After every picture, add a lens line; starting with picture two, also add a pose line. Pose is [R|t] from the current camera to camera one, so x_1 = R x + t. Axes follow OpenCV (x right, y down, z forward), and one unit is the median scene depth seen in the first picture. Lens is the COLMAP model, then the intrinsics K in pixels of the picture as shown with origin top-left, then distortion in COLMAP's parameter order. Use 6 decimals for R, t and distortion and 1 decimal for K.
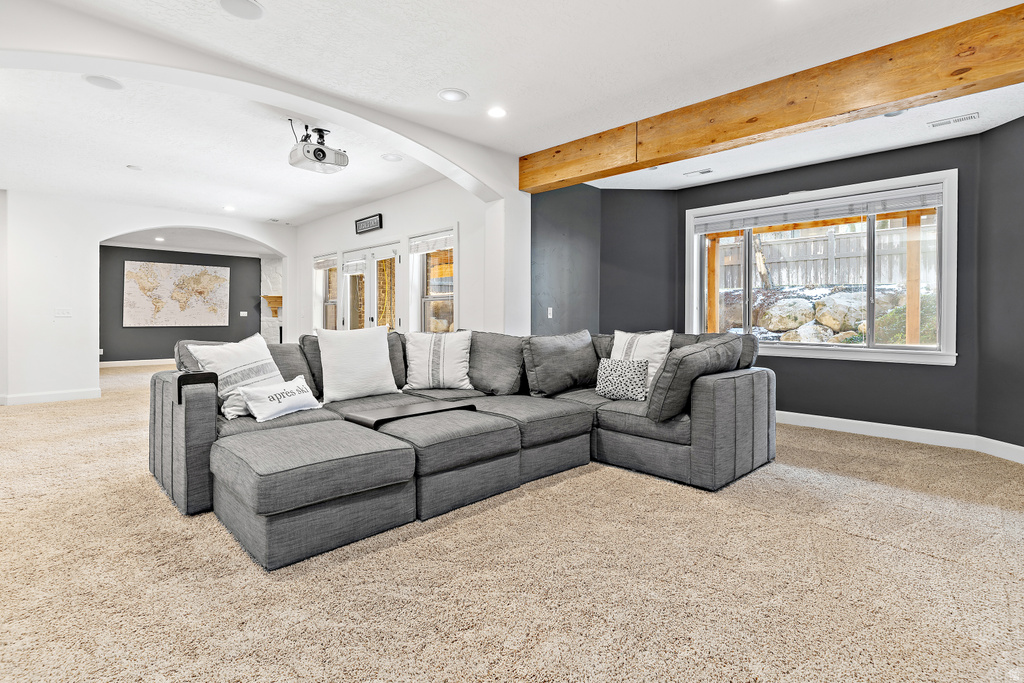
lens RADIAL K [[489.5, 0, 529.6], [0, 489.5, 315.9], [0, 0, 1]] dist [-0.002121, -0.000868]
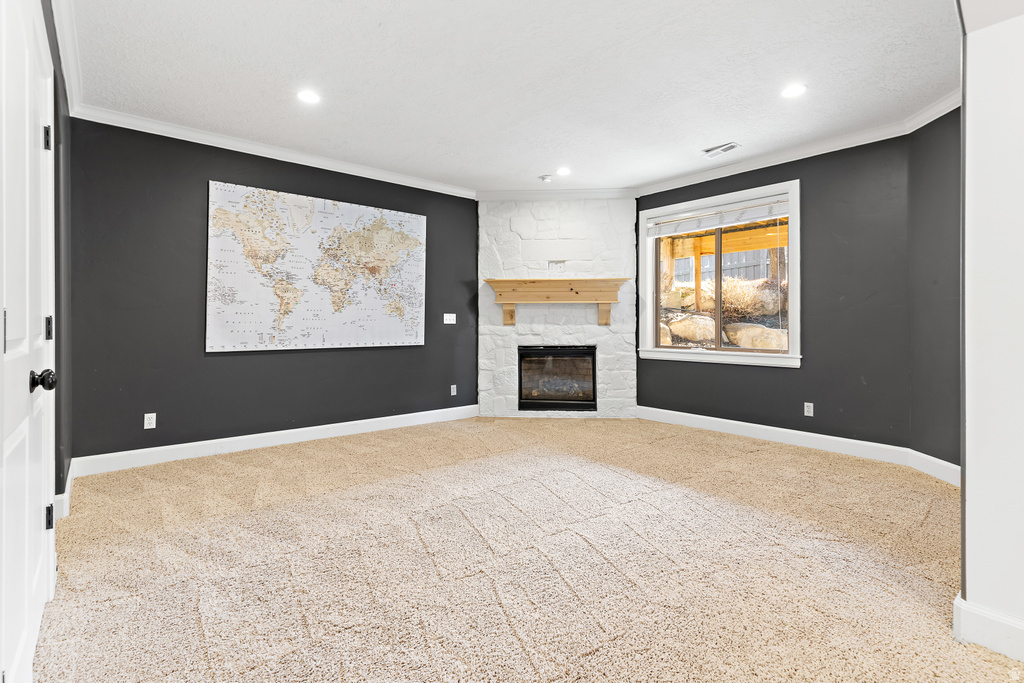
lens RADIAL K [[475.2, 0, 526.9], [0, 475.2, 323.6], [0, 0, 1]] dist [0.000277, -0.000305]
pose [[0.996307, -0.004448, -0.085750, -0.502891], [0.004553, 0.999989, 0.001036, 0.000377], [0.085744, -0.001423, 0.996316, 0.594617]]
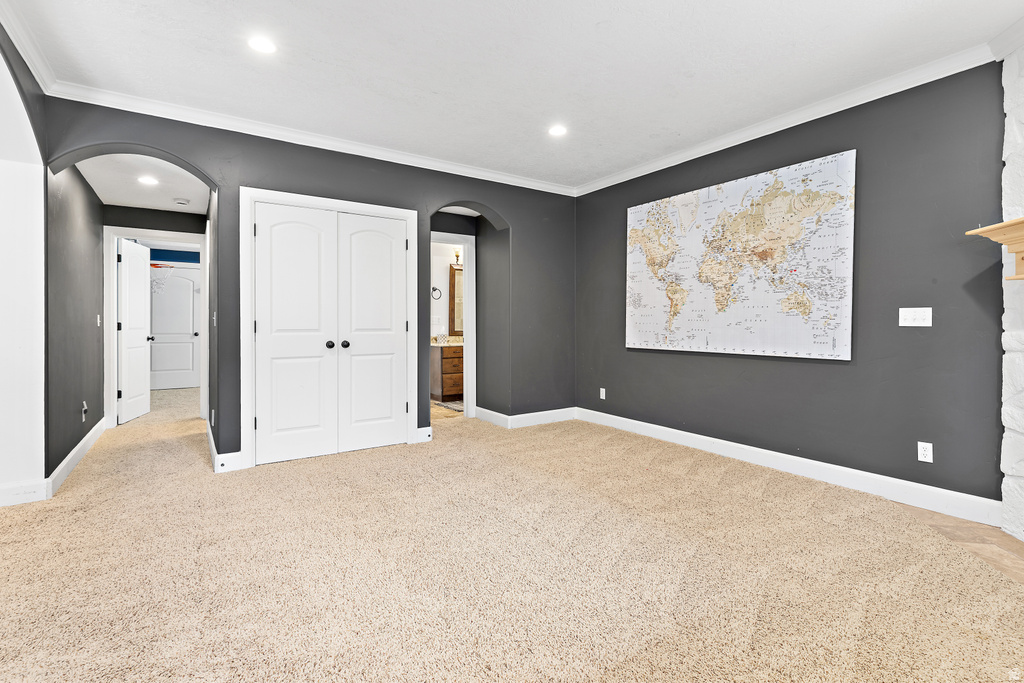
lens RADIAL K [[475.2, 0, 505.9], [0, 475.2, 325.0], [0, 0, 1]] dist [0.000277, -0.000305]
pose [[-0.210045, 0.001257, -0.977691, -0.324041], [0.000177, 0.999999, 0.001248, -0.000438], [0.977692, 0.000089, -0.210045, 0.899520]]
